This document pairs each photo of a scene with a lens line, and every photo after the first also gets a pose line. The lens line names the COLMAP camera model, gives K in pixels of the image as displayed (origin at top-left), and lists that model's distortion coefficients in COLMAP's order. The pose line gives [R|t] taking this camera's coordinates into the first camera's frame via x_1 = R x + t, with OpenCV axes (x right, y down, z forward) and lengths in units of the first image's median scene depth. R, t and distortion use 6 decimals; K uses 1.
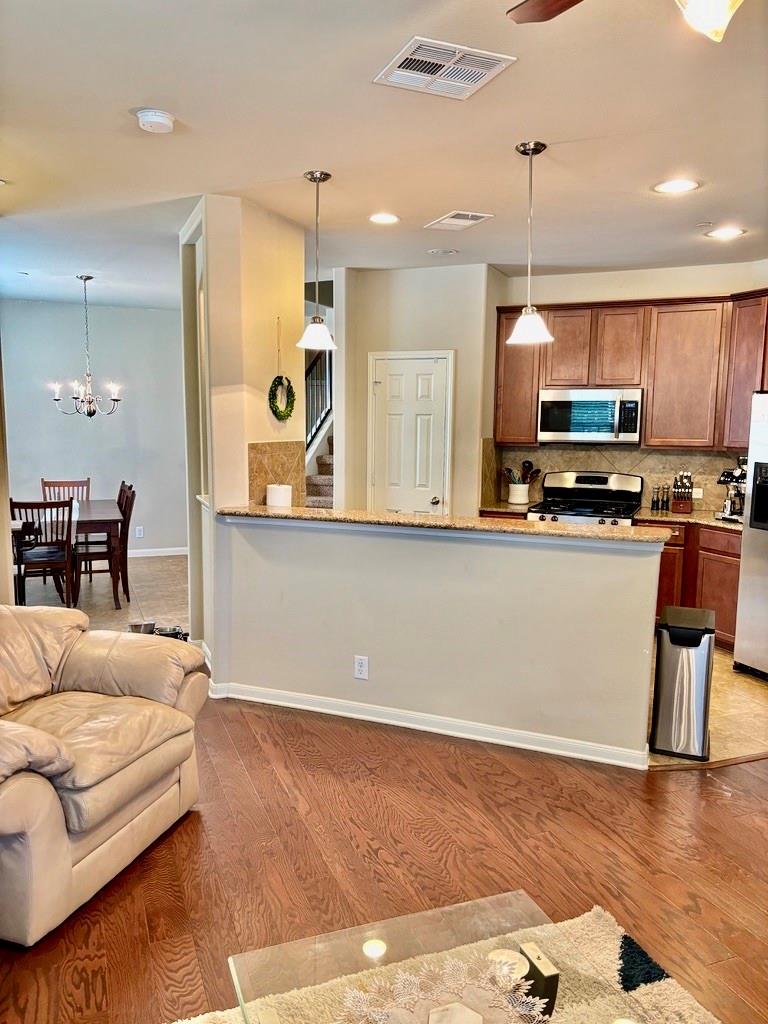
lens RADIAL K [[778.4, 0, 384.0], [0, 778.4, 512.0], [0, 0, 1]] dist [0.002734, -0.000805]
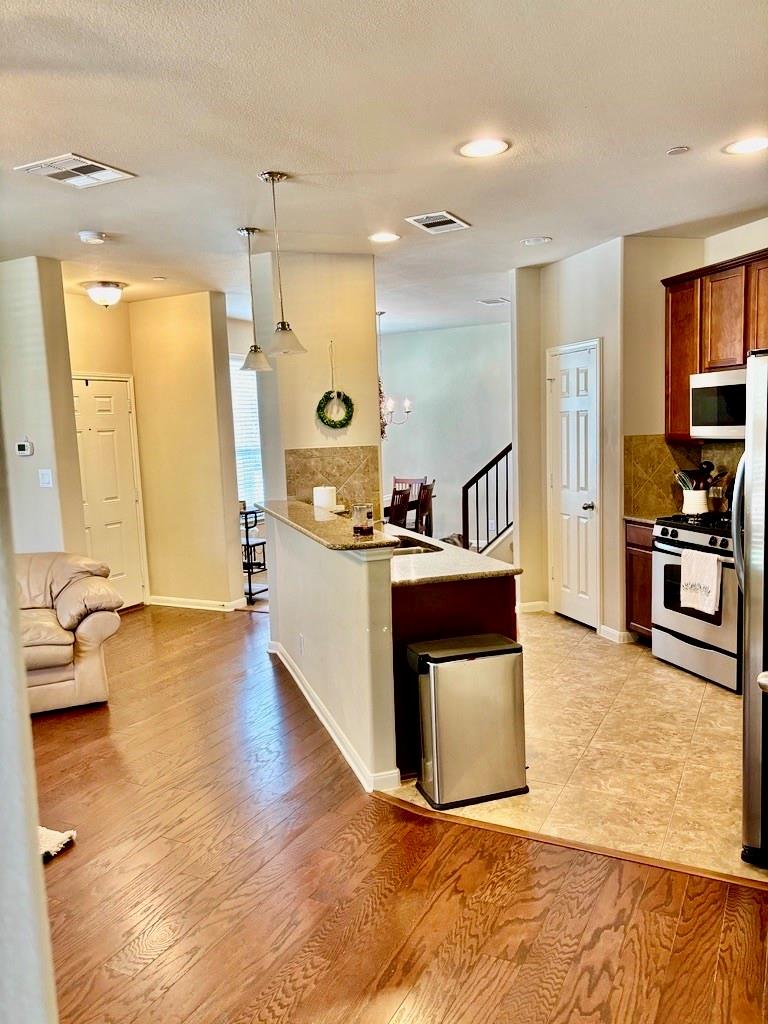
lens RADIAL K [[765.5, 0, 384.0], [0, 765.5, 512.0], [0, 0, 1]] dist [-0.003957, -0.001787]
pose [[0.645812, 0.048856, -0.761932, 0.599255], [-0.046360, 0.998618, 0.024738, -0.018888], [0.762088, 0.019347, 0.647185, 0.240055]]
